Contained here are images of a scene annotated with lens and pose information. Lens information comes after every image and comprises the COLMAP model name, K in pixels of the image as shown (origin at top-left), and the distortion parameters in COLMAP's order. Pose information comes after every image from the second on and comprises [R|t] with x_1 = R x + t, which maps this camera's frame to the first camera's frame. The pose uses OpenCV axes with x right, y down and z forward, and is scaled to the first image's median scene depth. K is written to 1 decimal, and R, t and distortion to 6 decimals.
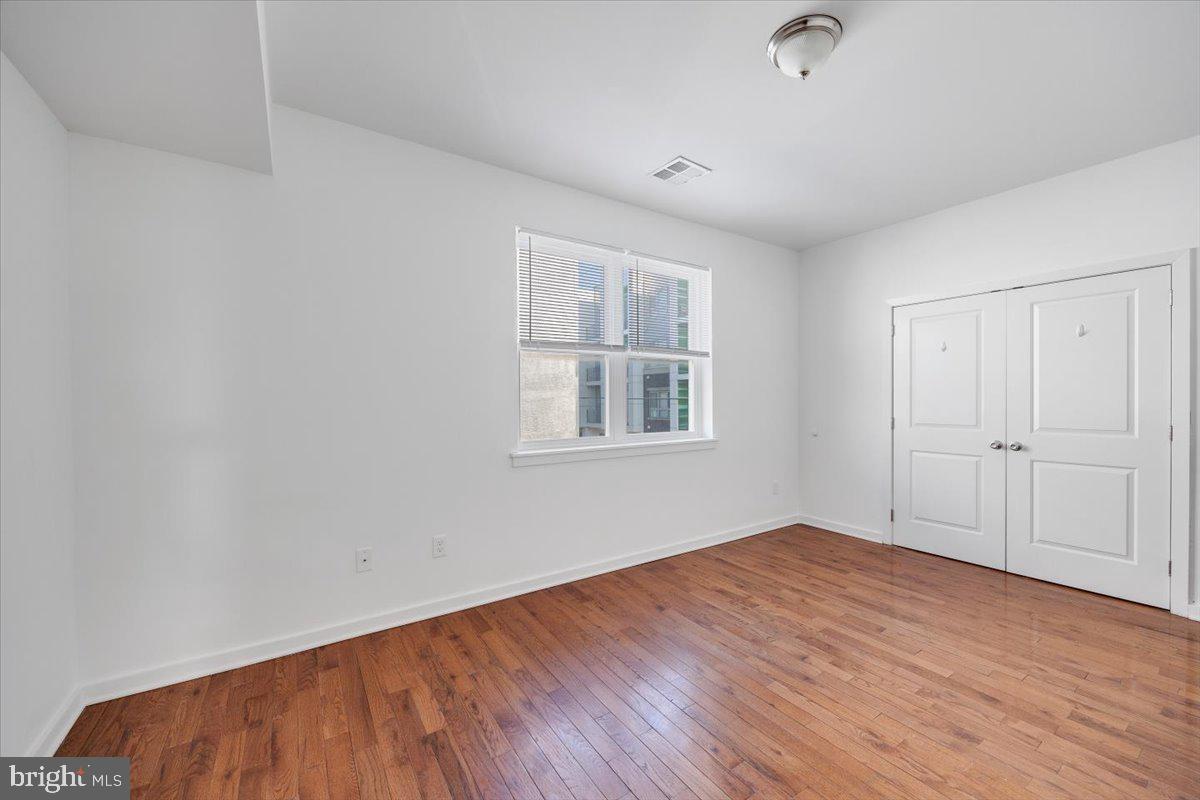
lens RADIAL K [[463.1, 0, 604.4], [0, 463.1, 400.3], [0, 0, 1]] dist [-0.008686, -0.000784]
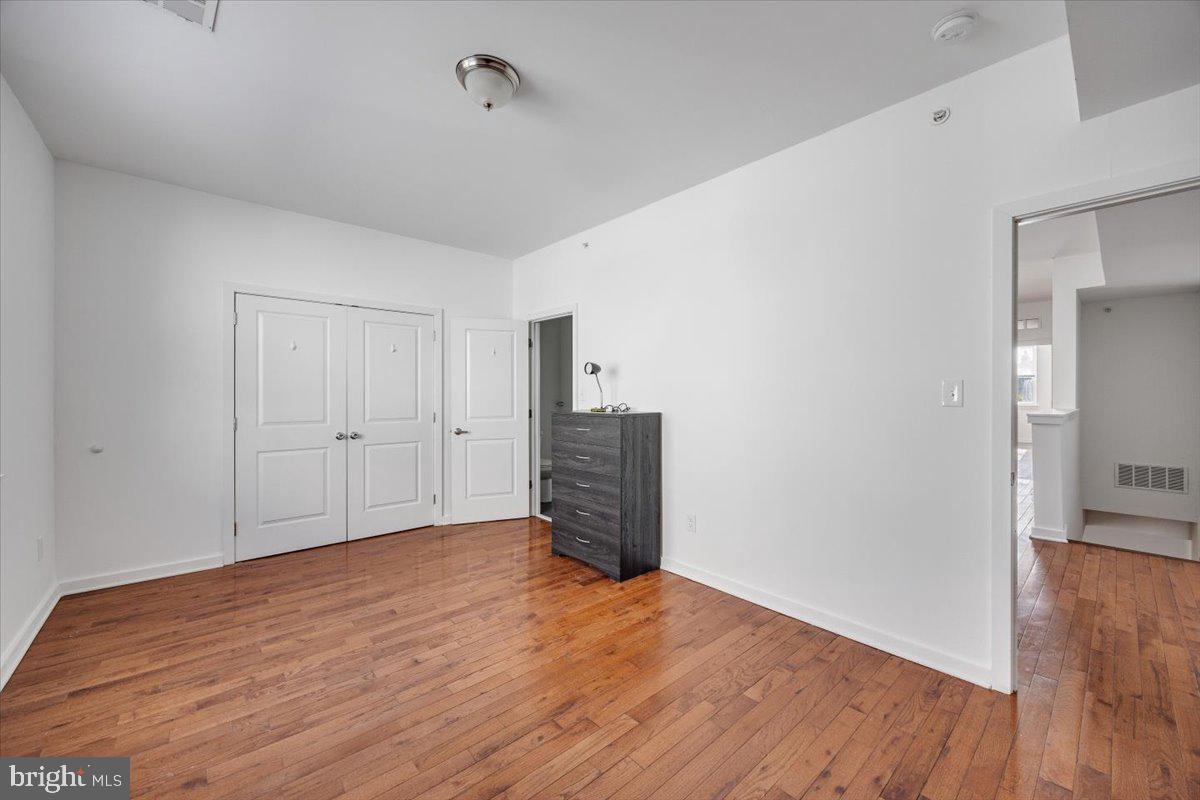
lens RADIAL K [[463.1, 0, 600.3], [0, 463.1, 393.9], [0, 0, 1]] dist [-0.008686, -0.000784]
pose [[-0.141100, 0.006055, 0.989977, -0.436517], [0.003334, 0.999979, -0.005642, -0.002051], [-0.989990, 0.002504, -0.141117, 0.549697]]
